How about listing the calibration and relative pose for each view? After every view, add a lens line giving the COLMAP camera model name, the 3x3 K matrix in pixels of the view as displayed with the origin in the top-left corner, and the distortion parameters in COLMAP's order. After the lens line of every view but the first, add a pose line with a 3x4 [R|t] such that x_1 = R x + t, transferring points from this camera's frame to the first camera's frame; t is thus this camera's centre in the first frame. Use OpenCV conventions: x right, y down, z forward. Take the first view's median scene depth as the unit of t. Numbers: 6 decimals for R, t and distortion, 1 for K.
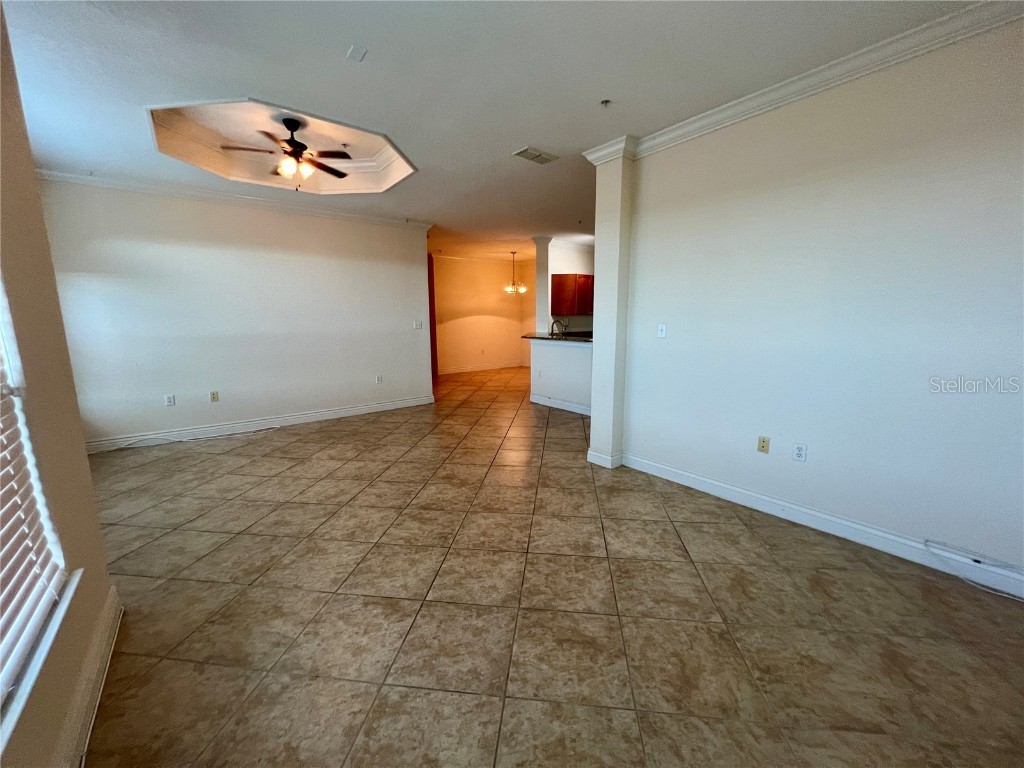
lens RADIAL K [[406.9, 0, 510.2], [0, 406.9, 383.1], [0, 0, 1]] dist [-0.003952, 0.000268]
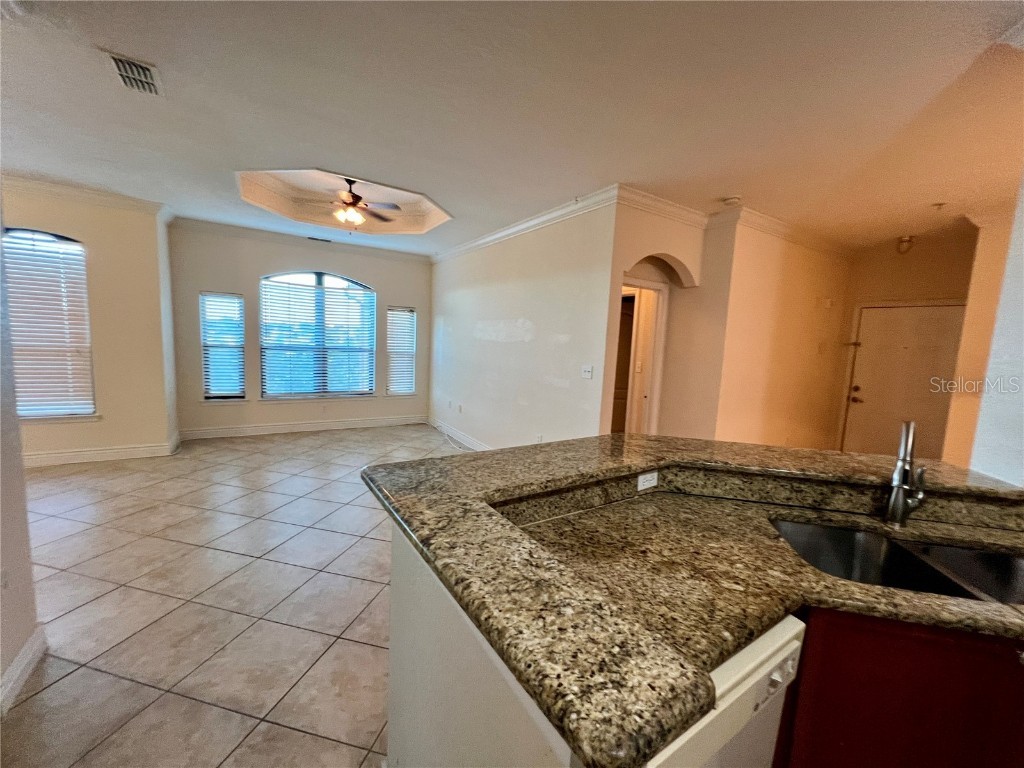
lens RADIAL K [[406.9, 0, 513.3], [0, 406.9, 387.9], [0, 0, 1]] dist [-0.003952, 0.000268]
pose [[-0.091241, 0.121203, -0.988425, 0.687767], [-0.210648, 0.967756, 0.138113, -0.341782], [0.973295, 0.220811, -0.062768, 1.789078]]
